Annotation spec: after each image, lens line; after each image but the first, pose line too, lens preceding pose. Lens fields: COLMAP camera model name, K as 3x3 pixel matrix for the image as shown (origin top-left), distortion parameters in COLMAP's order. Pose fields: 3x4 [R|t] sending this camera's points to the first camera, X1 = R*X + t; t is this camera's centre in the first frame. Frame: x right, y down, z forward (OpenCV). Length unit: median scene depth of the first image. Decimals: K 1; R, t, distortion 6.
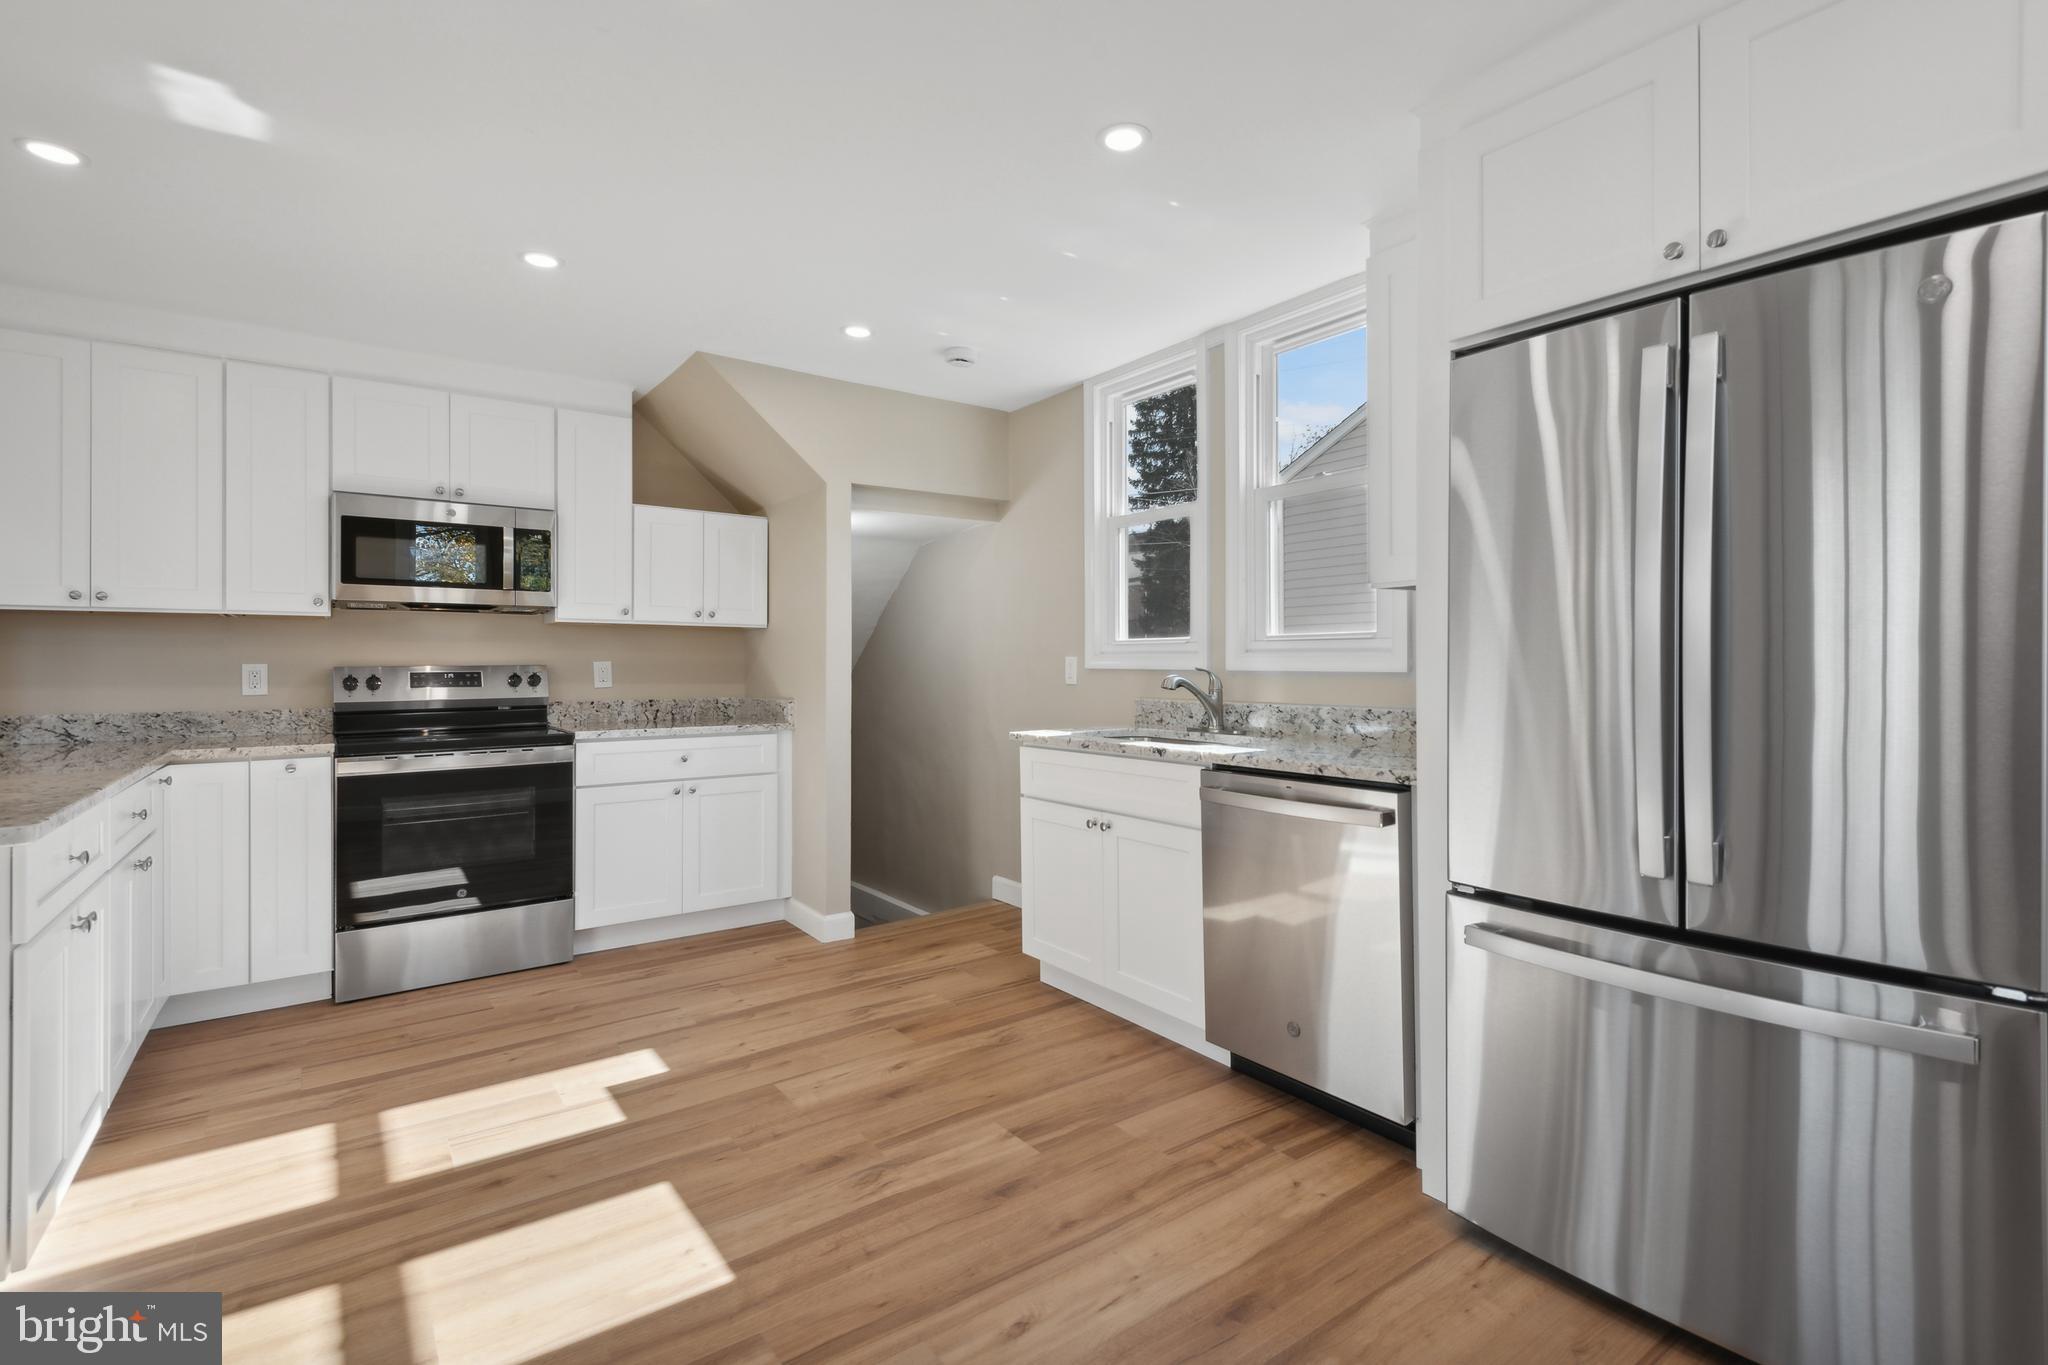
lens RADIAL K [[944.7, 0, 1019.4], [0, 944.7, 666.7], [0, 0, 1]] dist [0.043584, -0.019613]
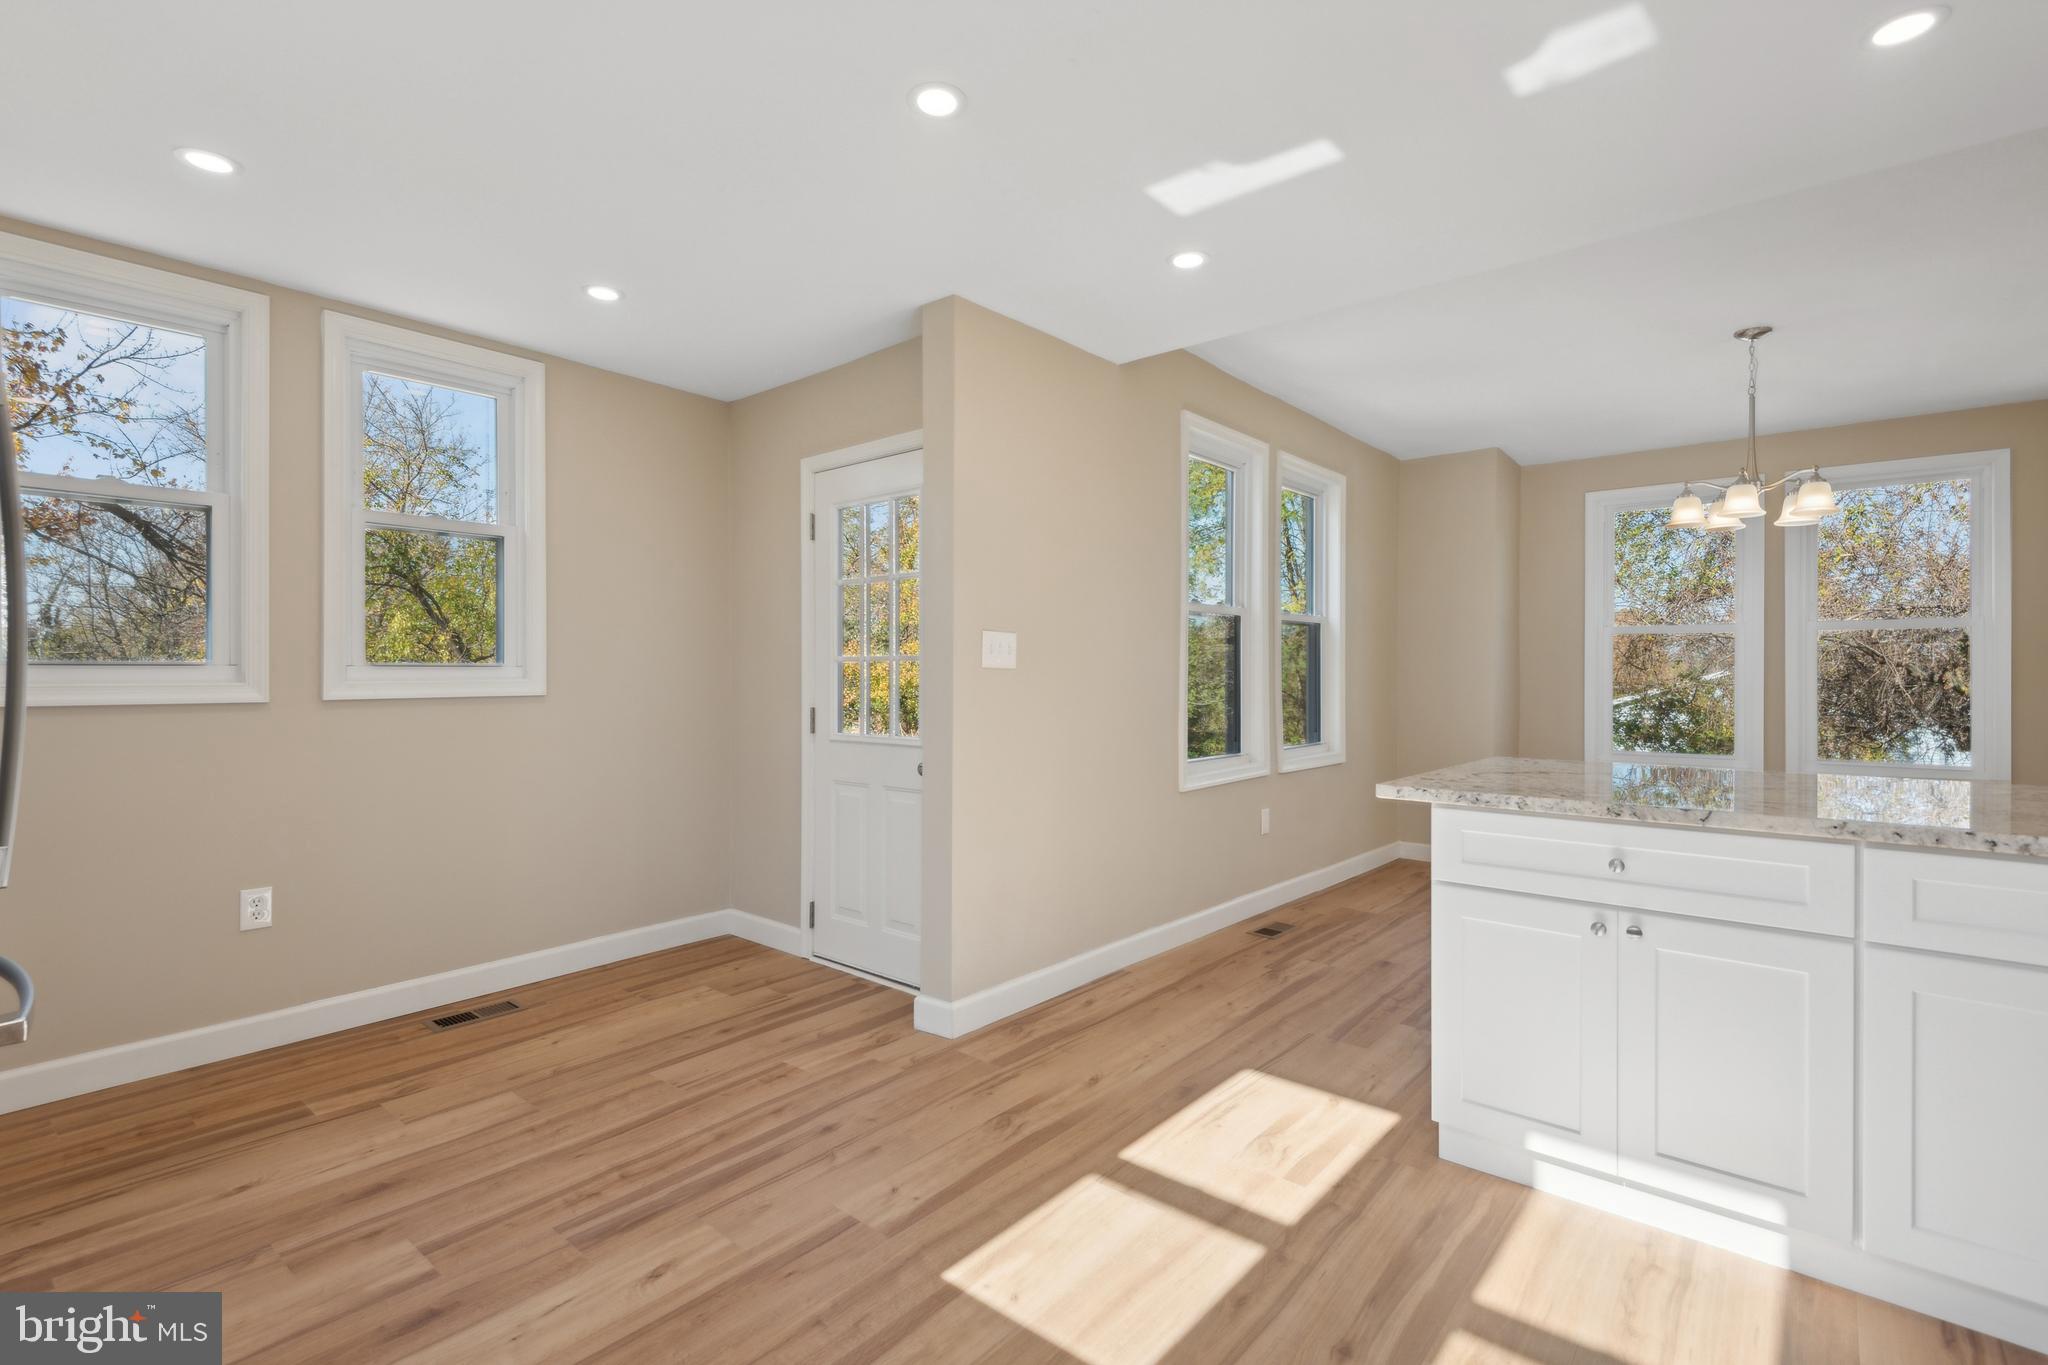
lens RADIAL K [[922.6, 0, 1009.5], [0, 922.6, 675.5], [0, 0, 1]] dist [0.004508, 0.000494]
pose [[-0.972970, 0.004546, -0.230888, -0.135624], [0.003092, 0.999973, 0.006660, -0.010954], [0.230912, 0.005766, -0.972958, 1.911136]]
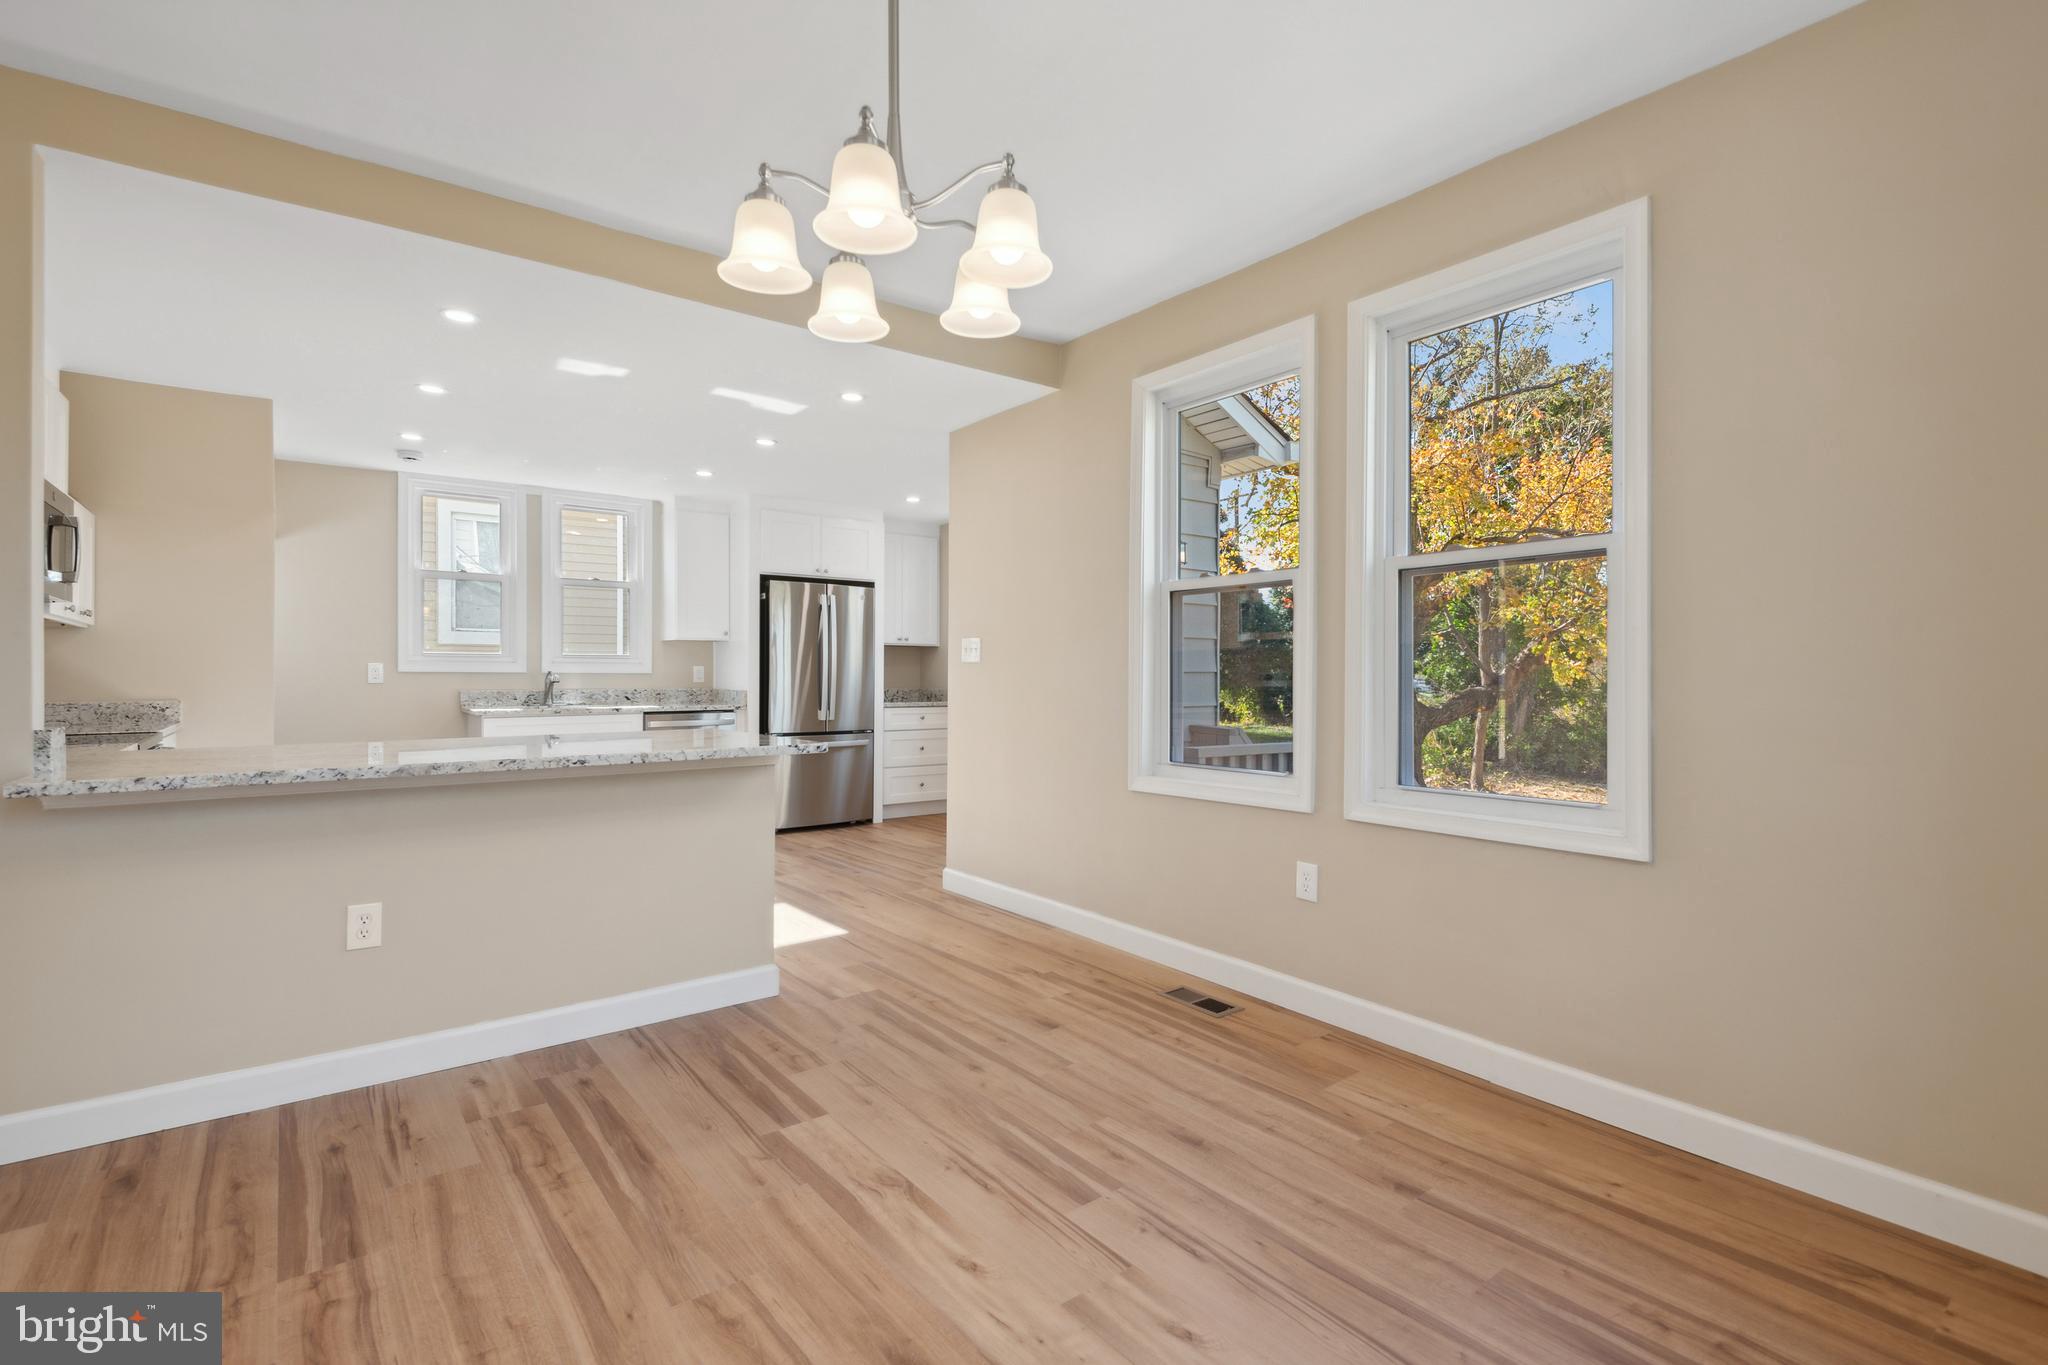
lens RADIAL K [[944.7, 0, 1019.4], [0, 944.7, 666.7], [0, 0, 1]] dist [0.043584, -0.019613]
pose [[-0.032959, 0.015831, 0.999331, -3.043922], [0.001593, 0.999874, -0.015787, 0.041693], [-0.999455, 0.001072, -0.032980, 0.244554]]
